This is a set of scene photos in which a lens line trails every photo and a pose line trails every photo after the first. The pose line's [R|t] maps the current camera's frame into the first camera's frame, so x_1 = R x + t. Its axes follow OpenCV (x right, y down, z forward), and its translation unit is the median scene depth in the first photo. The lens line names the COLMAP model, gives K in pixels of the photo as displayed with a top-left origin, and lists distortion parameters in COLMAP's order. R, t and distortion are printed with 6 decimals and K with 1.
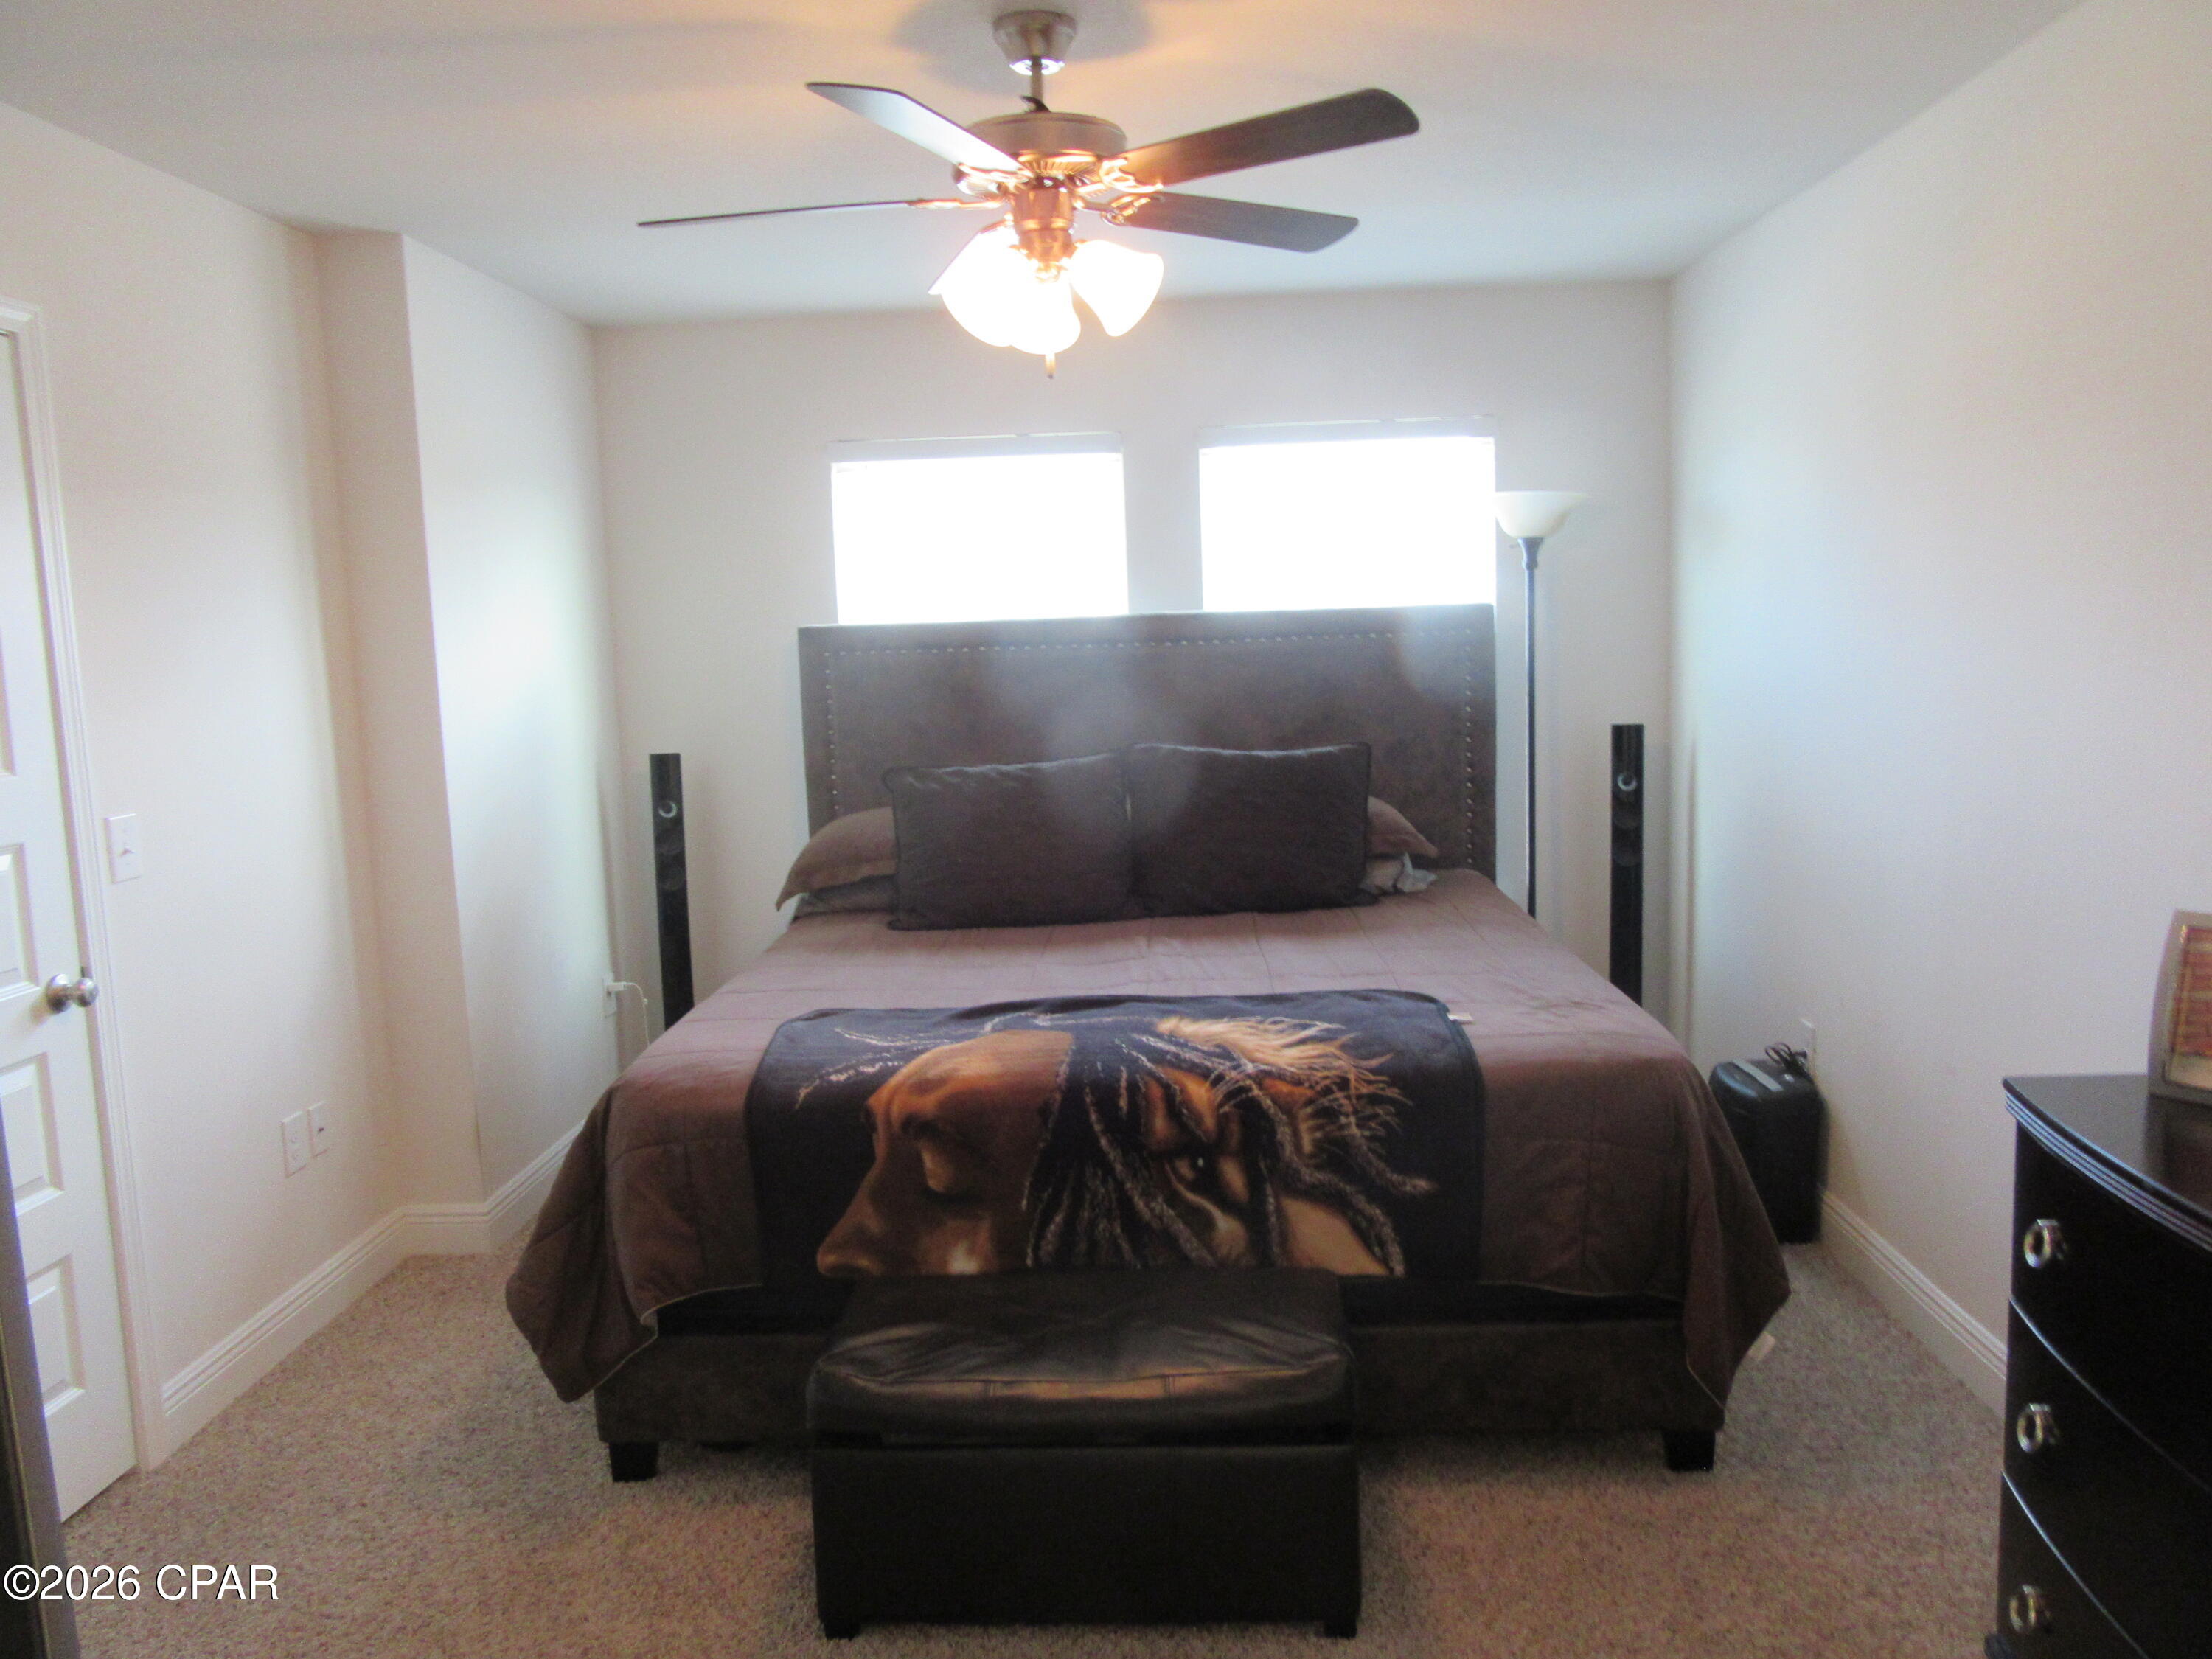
lens RADIAL K [[1648.8, 0, 1106.4], [0, 1648.8, 832.0], [0, 0, 1]] dist [-0.009388, 0.009918]
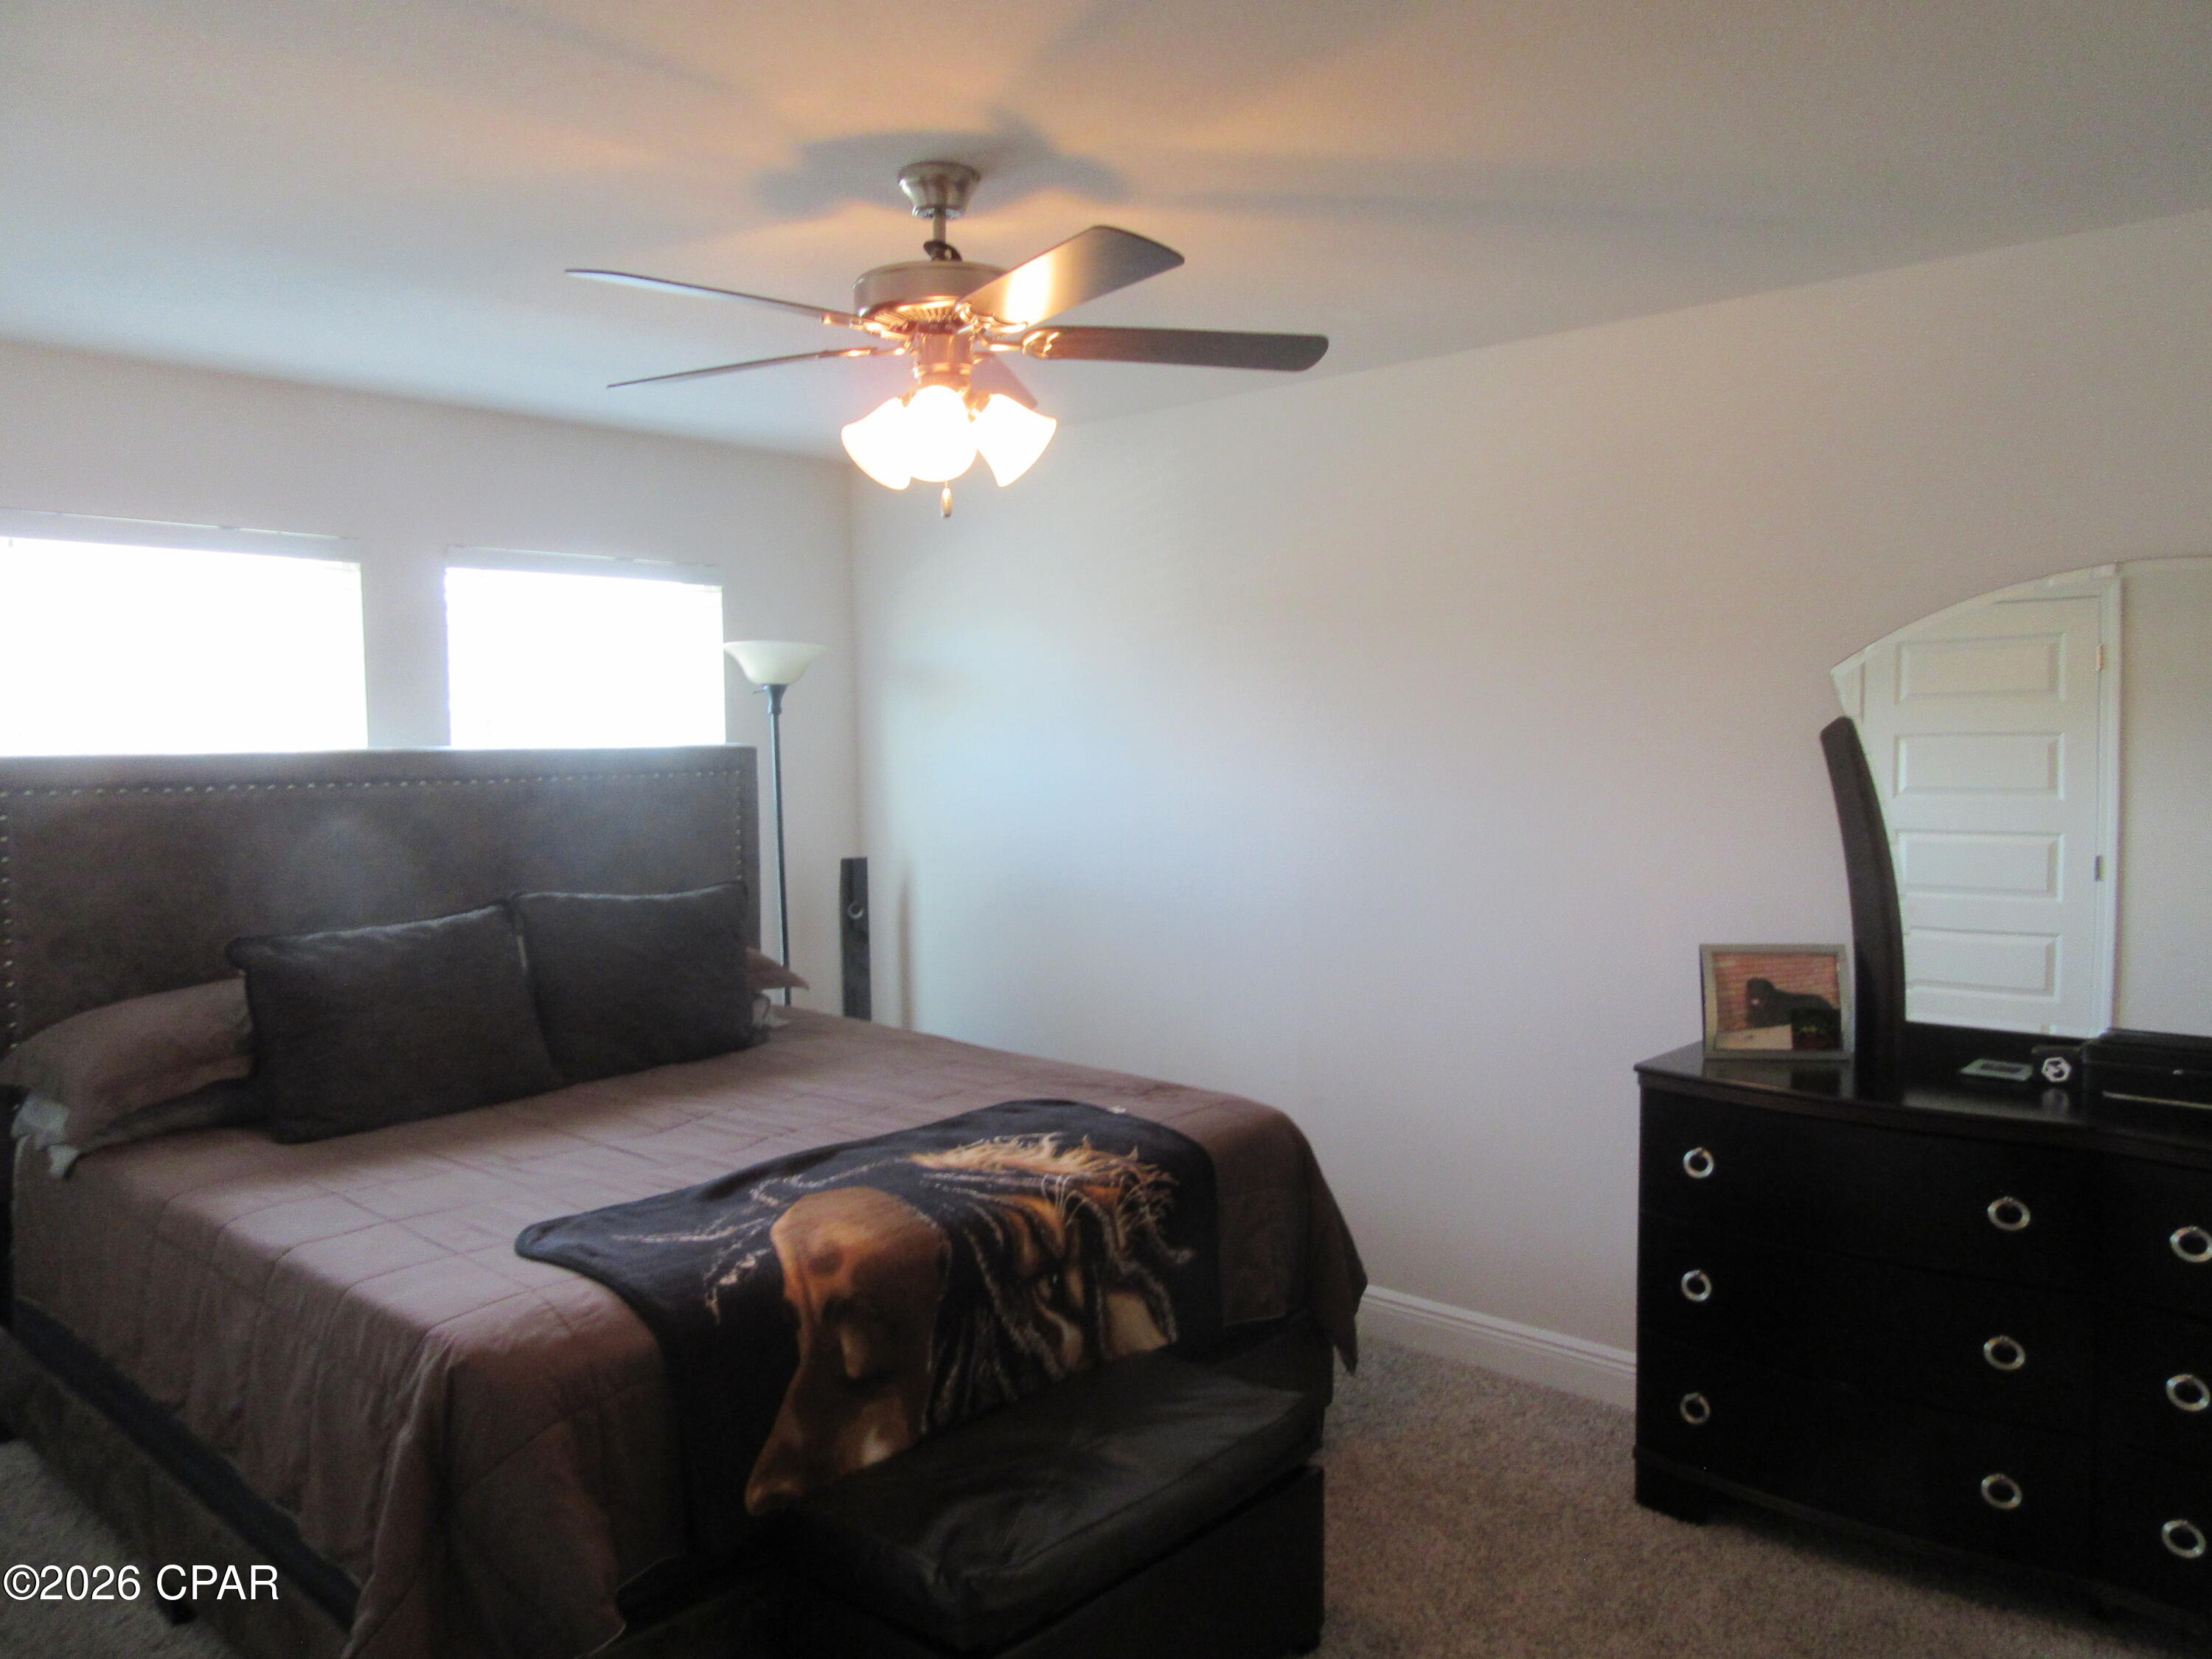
lens RADIAL K [[1648.8, 0, 1103.0], [0, 1648.8, 829.1], [0, 0, 1]] dist [-0.009388, 0.009918]
pose [[0.643689, -0.016921, 0.765100, -0.705646], [0.086189, 0.994998, -0.050507, -0.025051], [-0.760418, 0.098454, 0.641928, 0.284630]]
